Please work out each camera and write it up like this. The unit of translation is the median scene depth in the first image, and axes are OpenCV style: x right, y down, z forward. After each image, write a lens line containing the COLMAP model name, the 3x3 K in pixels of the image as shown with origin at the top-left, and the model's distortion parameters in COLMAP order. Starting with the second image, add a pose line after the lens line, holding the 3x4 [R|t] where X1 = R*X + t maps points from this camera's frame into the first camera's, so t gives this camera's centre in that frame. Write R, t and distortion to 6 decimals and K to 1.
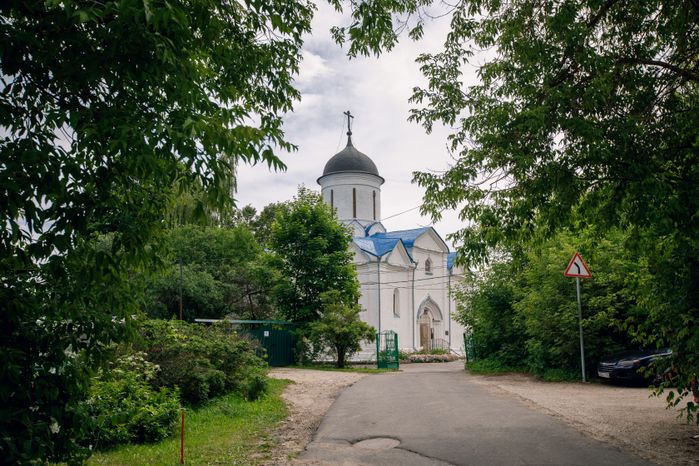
lens RADIAL K [[701.2, 0, 351.8], [0, 701.2, 221.4], [0, 0, 1]] dist [0.162201, 0.001165]
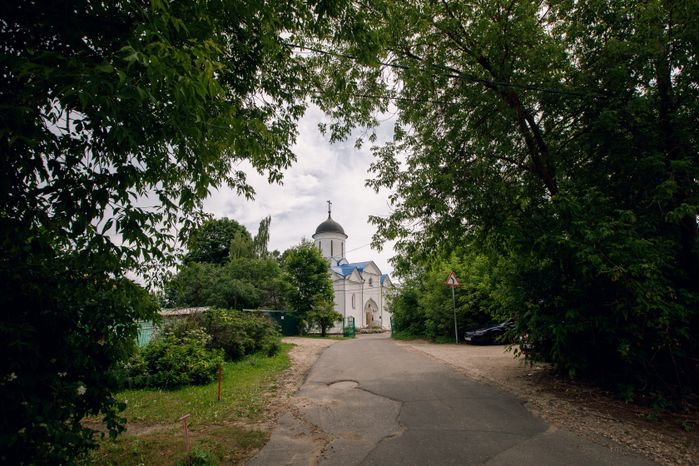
lens RADIAL K [[359.9, 0, 349.5], [0, 359.9, 233.0], [0, 0, 1]] dist [-0.001220, 0.000019]
pose [[0.998584, 0.011147, 0.052021, 0.000735], [-0.007270, 0.997222, -0.074127, 0.011834], [-0.052703, 0.073644, 0.995891, 0.067817]]
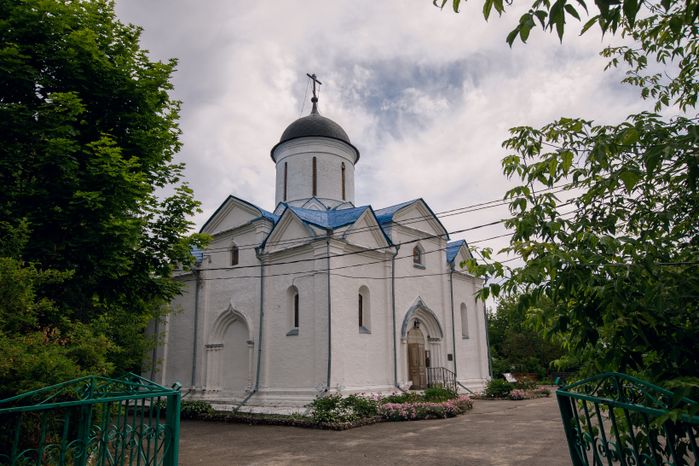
lens RADIAL K [[477.3, 0, 349.5], [0, 477.3, 233.0], [0, 0, 1]] dist [-0.000627, -0.000069]
pose [[0.997770, -0.027606, -0.060766, 0.165331], [0.022187, 0.995863, -0.088120, 0.184369], [0.062948, 0.086575, 0.994255, 1.253196]]
